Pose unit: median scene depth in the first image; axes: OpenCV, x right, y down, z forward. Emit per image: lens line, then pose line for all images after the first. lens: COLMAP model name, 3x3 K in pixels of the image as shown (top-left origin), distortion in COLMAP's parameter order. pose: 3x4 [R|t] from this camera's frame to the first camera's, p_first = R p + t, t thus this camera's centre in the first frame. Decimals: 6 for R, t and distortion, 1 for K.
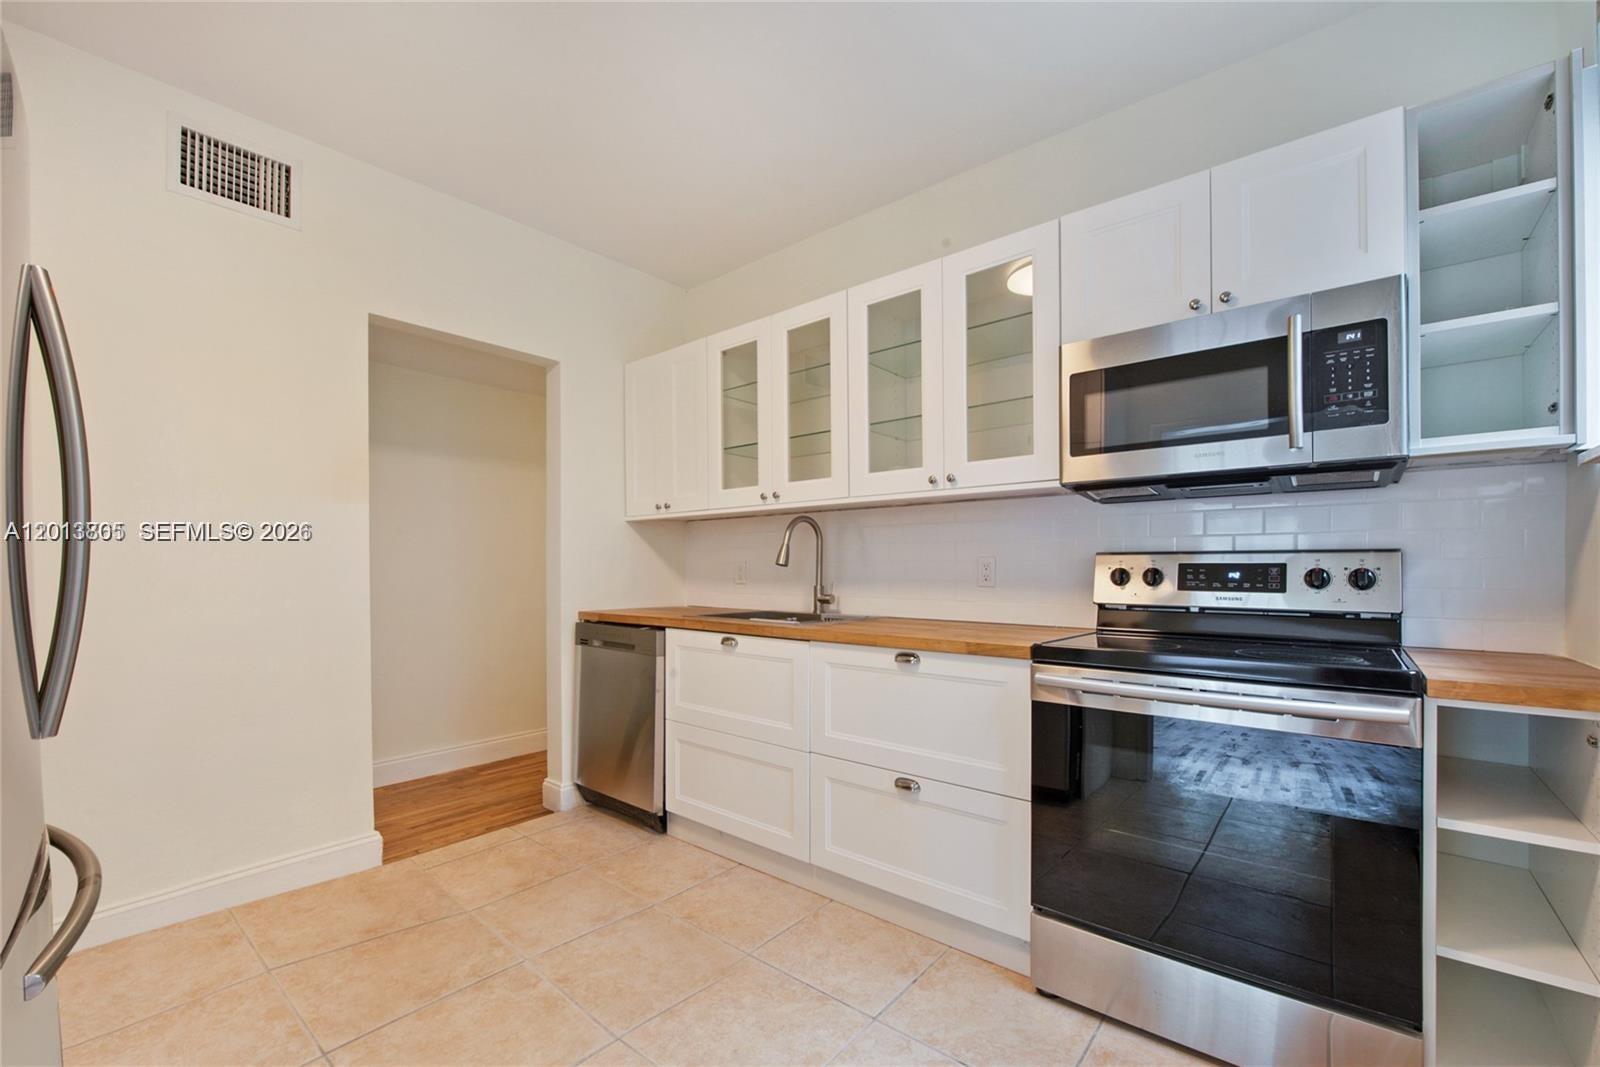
lens RADIAL K [[654.6, 0, 798.7], [0, 654.6, 571.4], [0, 0, 1]] dist [-0.018349, -0.000124]
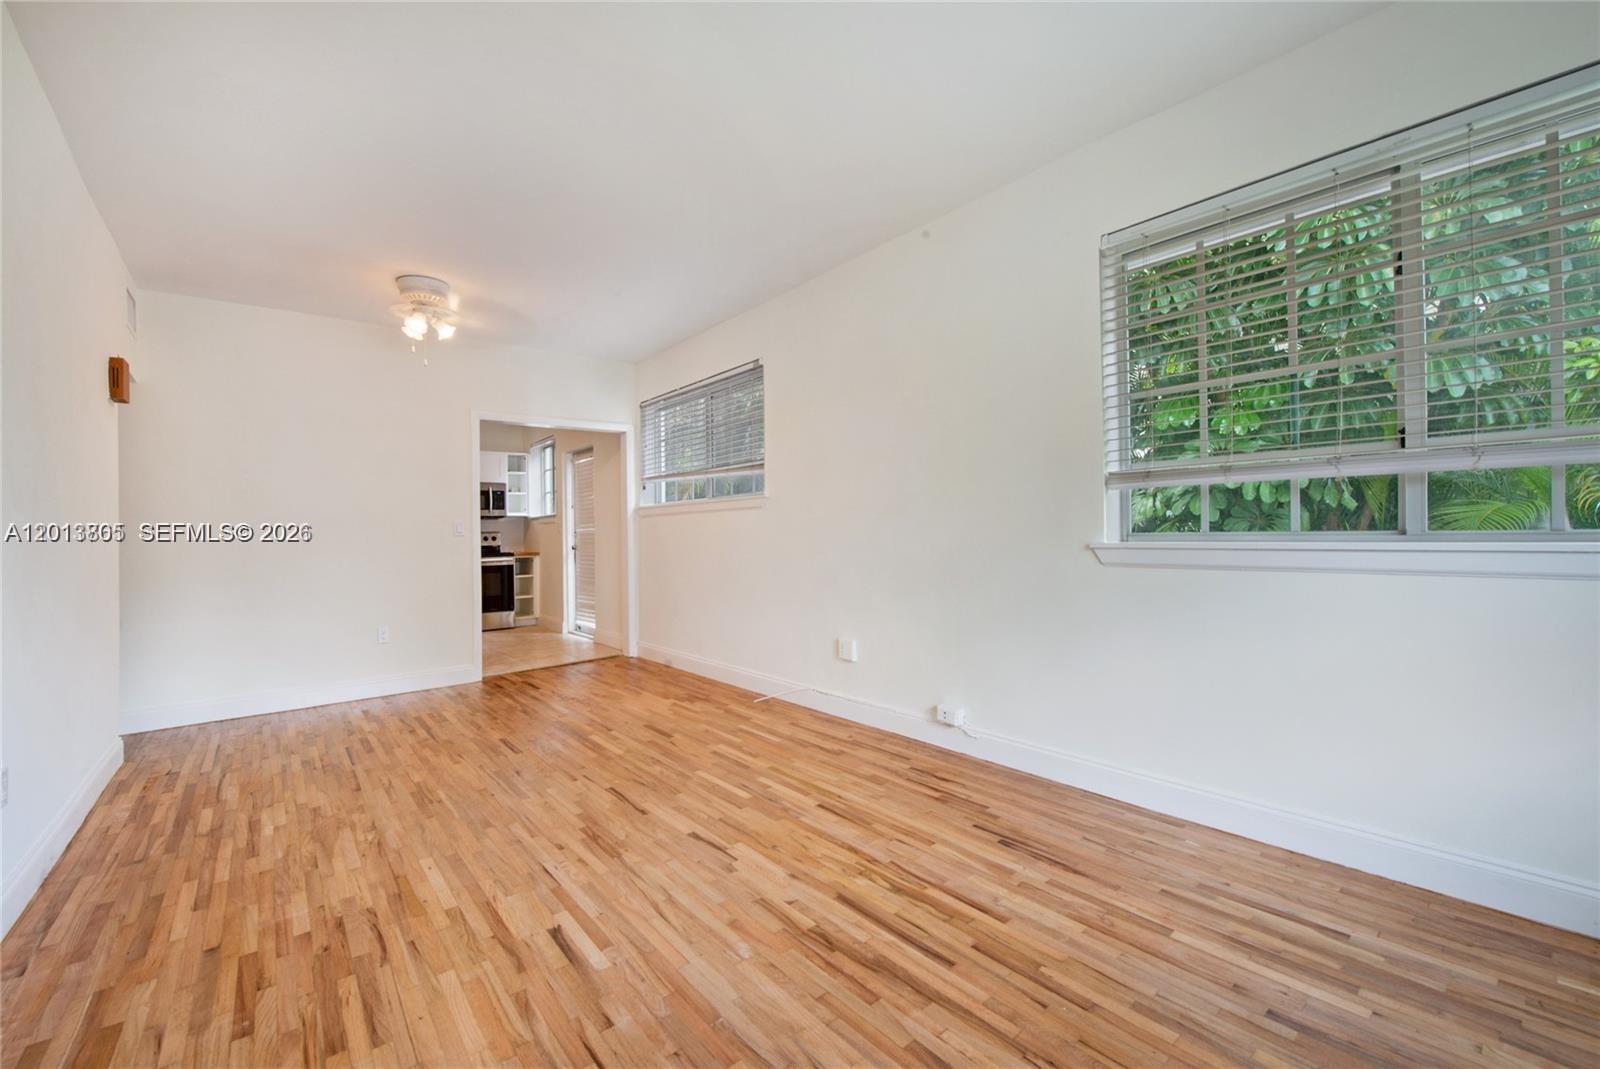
lens RADIAL K [[663.1, 0, 812.8], [0, 663.1, 531.4], [0, 0, 1]] dist [-0.000109, -0.000150]
pose [[0.172020, -0.001725, 0.985092, -3.434831], [0.020656, 0.999785, -0.001856, 0.015877], [-0.984877, 0.020667, 0.172019, -2.092211]]
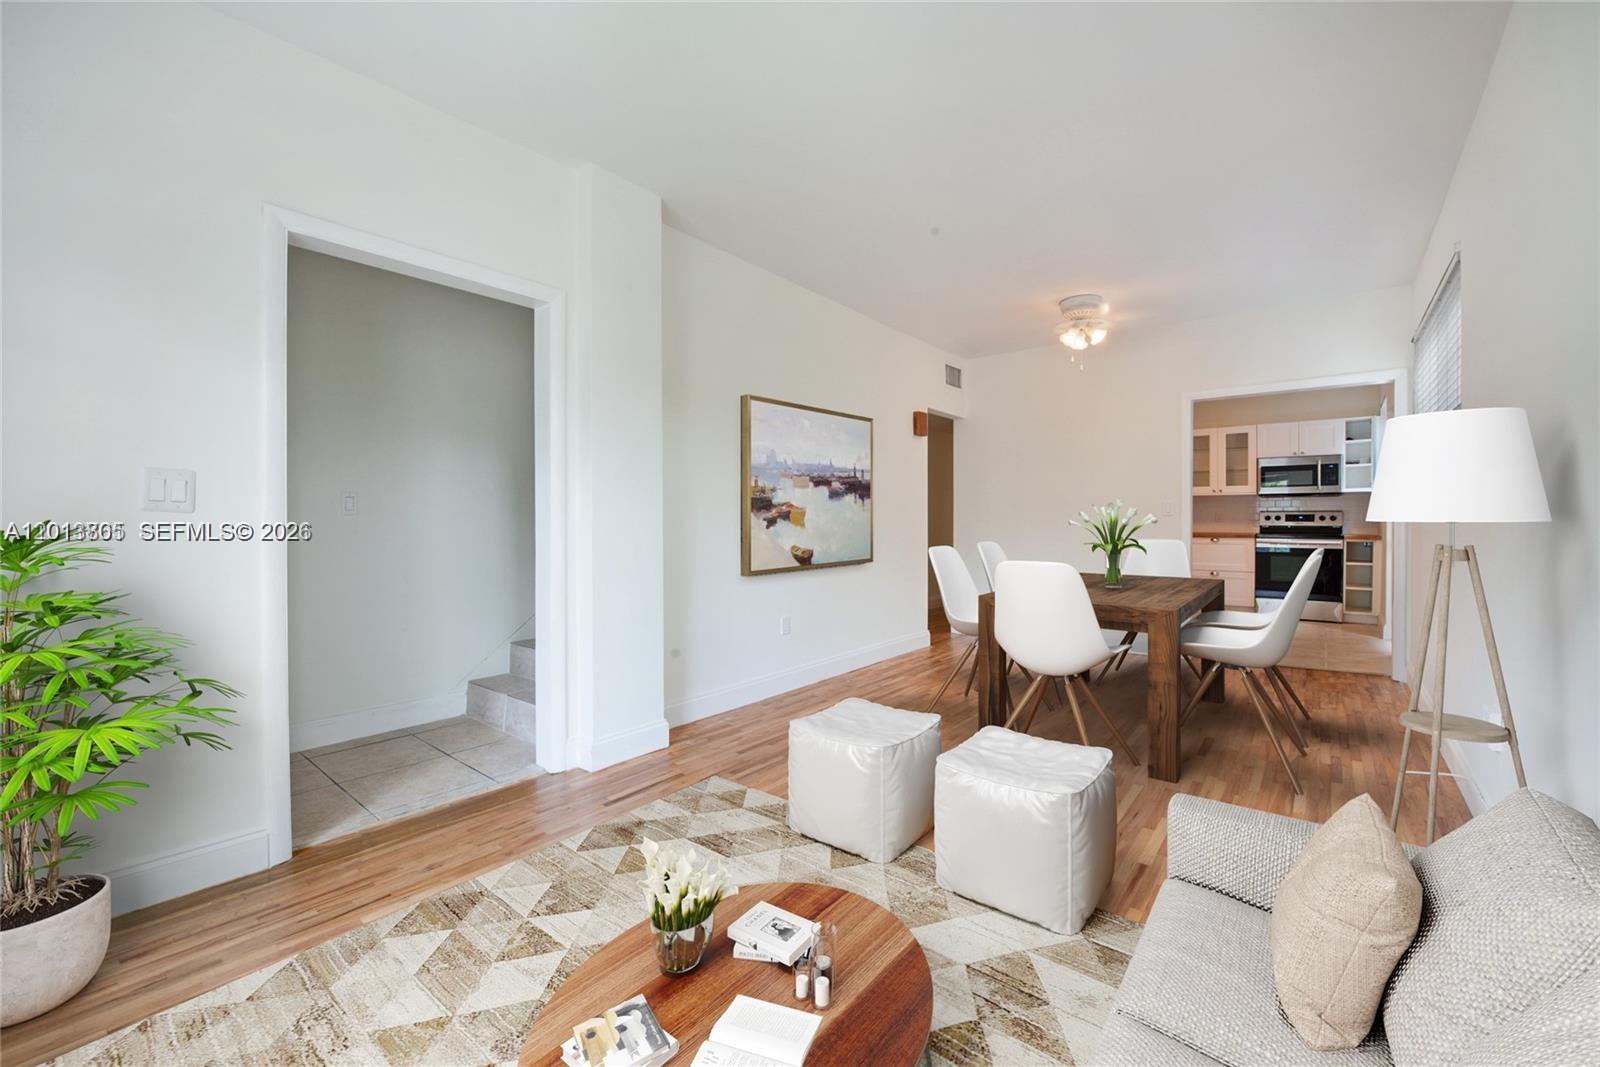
lens RADIAL K [[663.1, 0, 812.8], [0, 663.1, 530.4], [0, 0, 1]] dist [-0.000109, -0.000150]
pose [[0.999154, -0.003741, 0.040955, -2.582673], [0.002917, 0.999793, 0.020159, -0.005485], [-0.041022, -0.020023, 0.998958, -3.050705]]
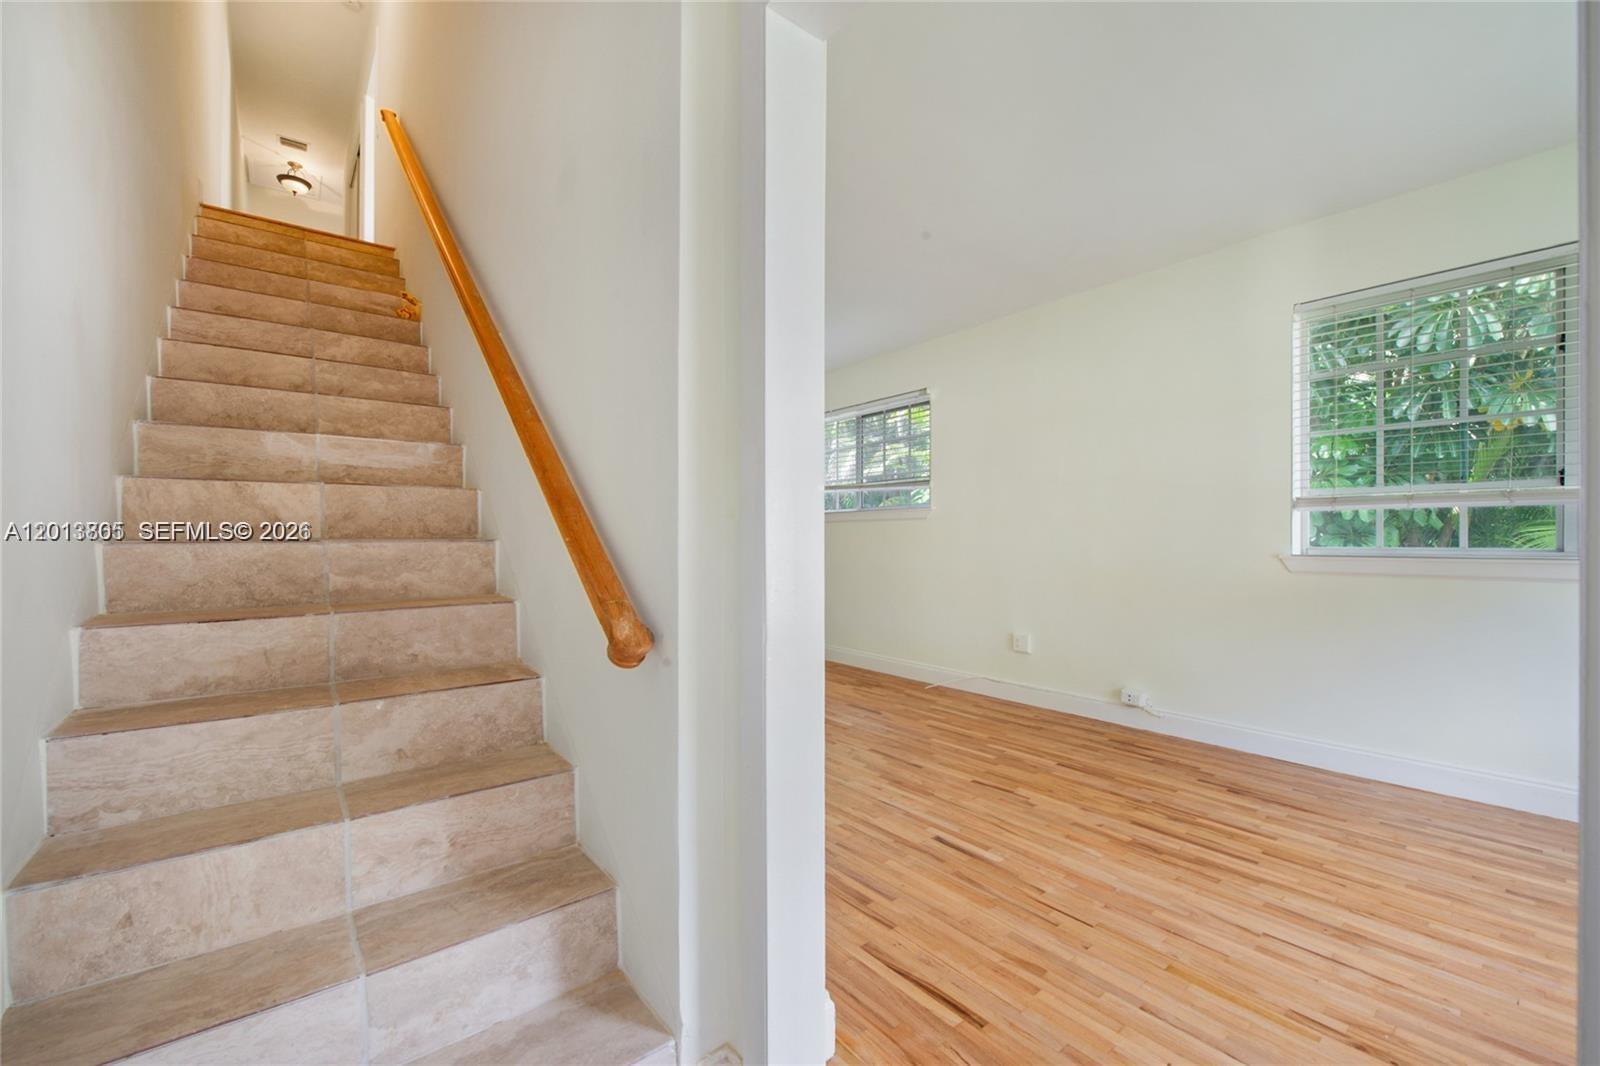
lens RADIAL K [[660.2, 0, 800.0], [0, 660.2, 533.0], [0, 0, 1]] dist [-0.011294, 0.000464]
pose [[0.194244, 0.007967, 0.980921, -3.910782], [0.005045, 0.999946, -0.009120, 0.000506], [-0.980940, 0.006720, 0.194193, -1.476875]]
